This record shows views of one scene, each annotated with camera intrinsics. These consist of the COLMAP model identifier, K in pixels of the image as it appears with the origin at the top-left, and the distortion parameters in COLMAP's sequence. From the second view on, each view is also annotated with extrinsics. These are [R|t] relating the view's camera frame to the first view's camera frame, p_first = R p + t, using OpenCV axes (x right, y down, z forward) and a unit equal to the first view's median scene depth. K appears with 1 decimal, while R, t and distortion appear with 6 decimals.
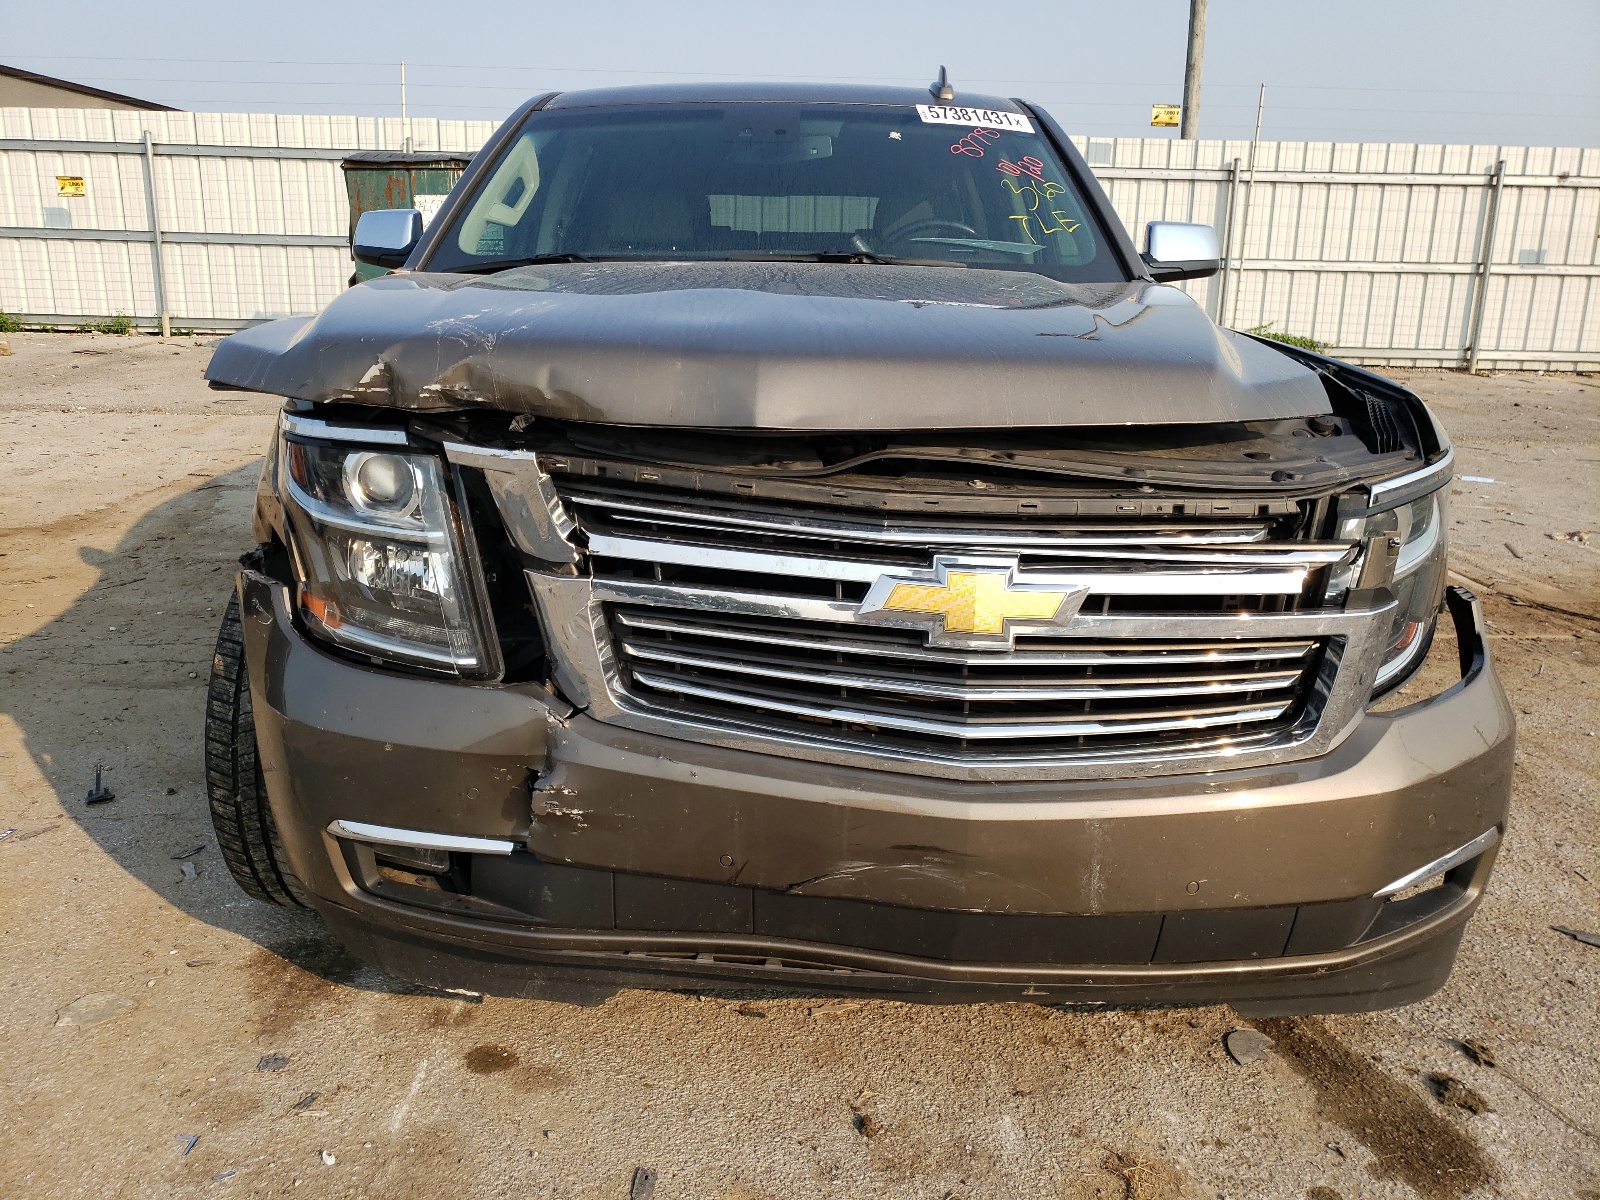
lens RADIAL K [[1325.4, 0, 796.4], [0, 1325.4, 593.0], [0, 0, 1]] dist [0.040189, -0.009994]
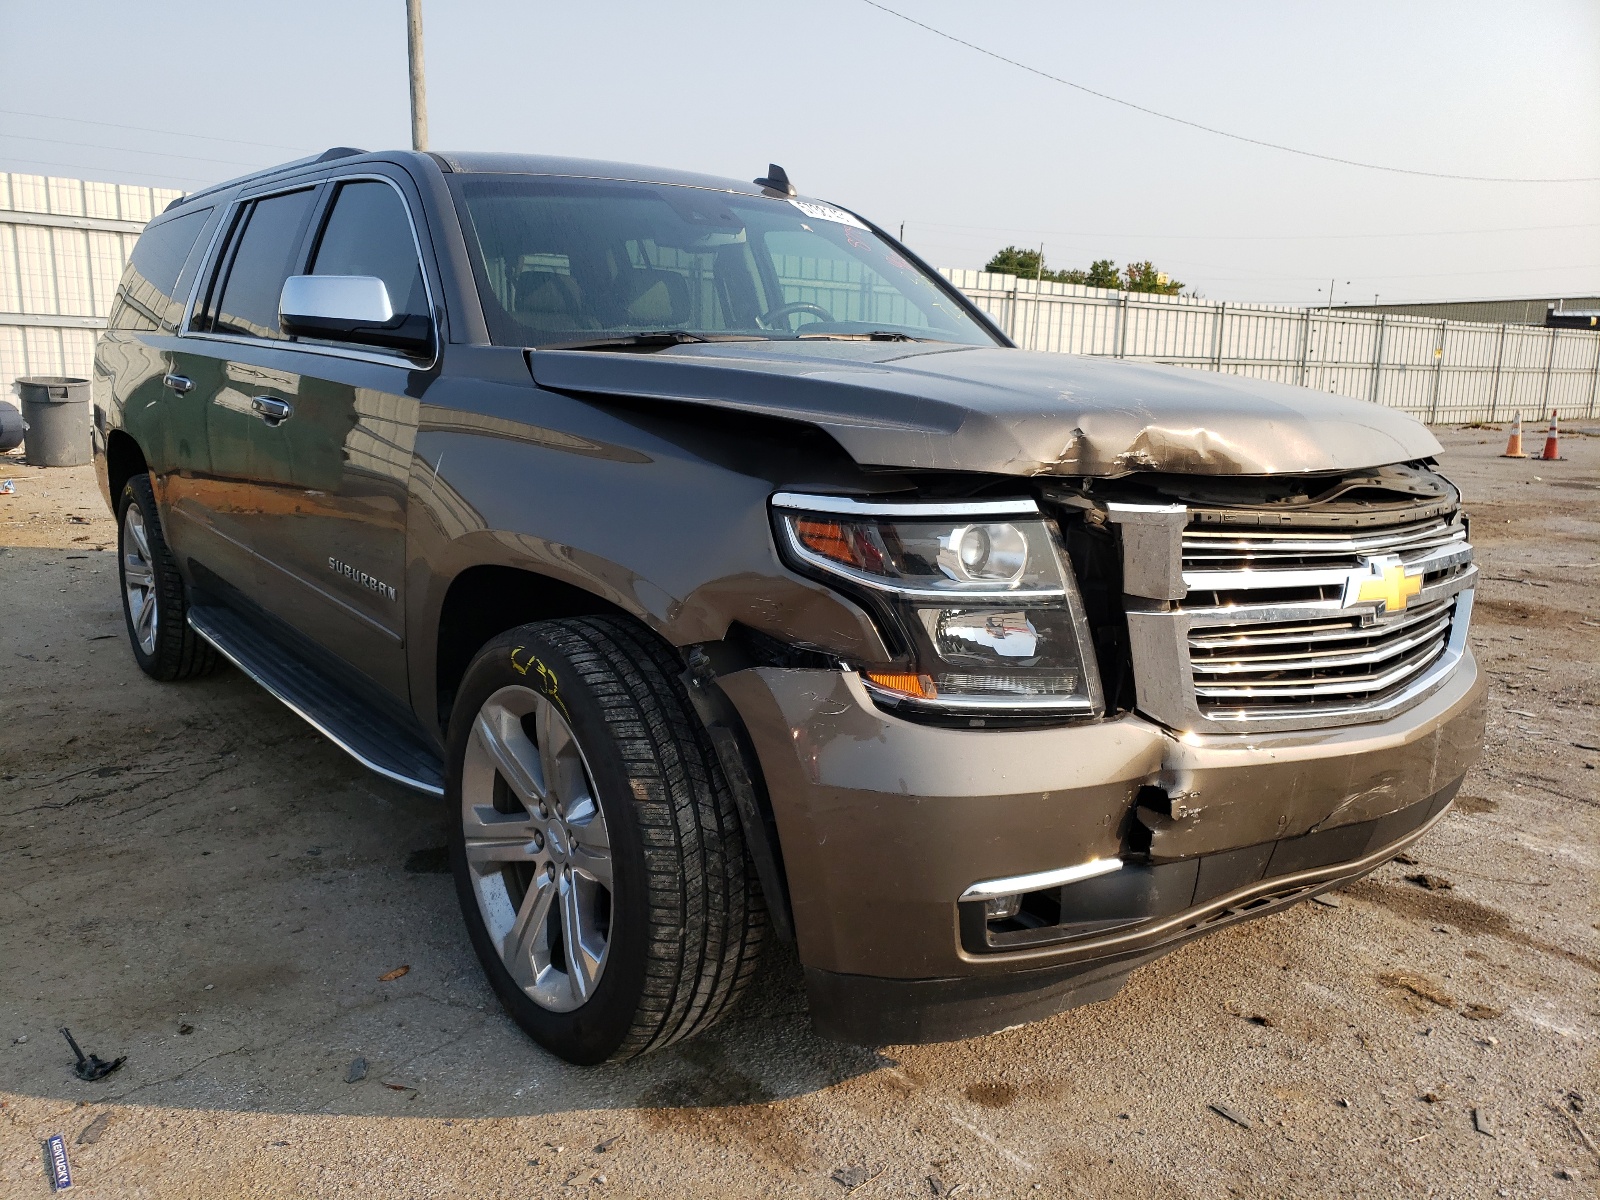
lens RADIAL K [[1325.4, 0, 794.3], [0, 1325.4, 607.6], [0, 0, 1]] dist [0.040189, -0.009994]
pose [[0.751218, -0.123952, 0.648311, -1.150129], [0.149420, 0.988646, 0.015884, -0.081427], [-0.642919, 0.084939, 0.761210, 0.314748]]
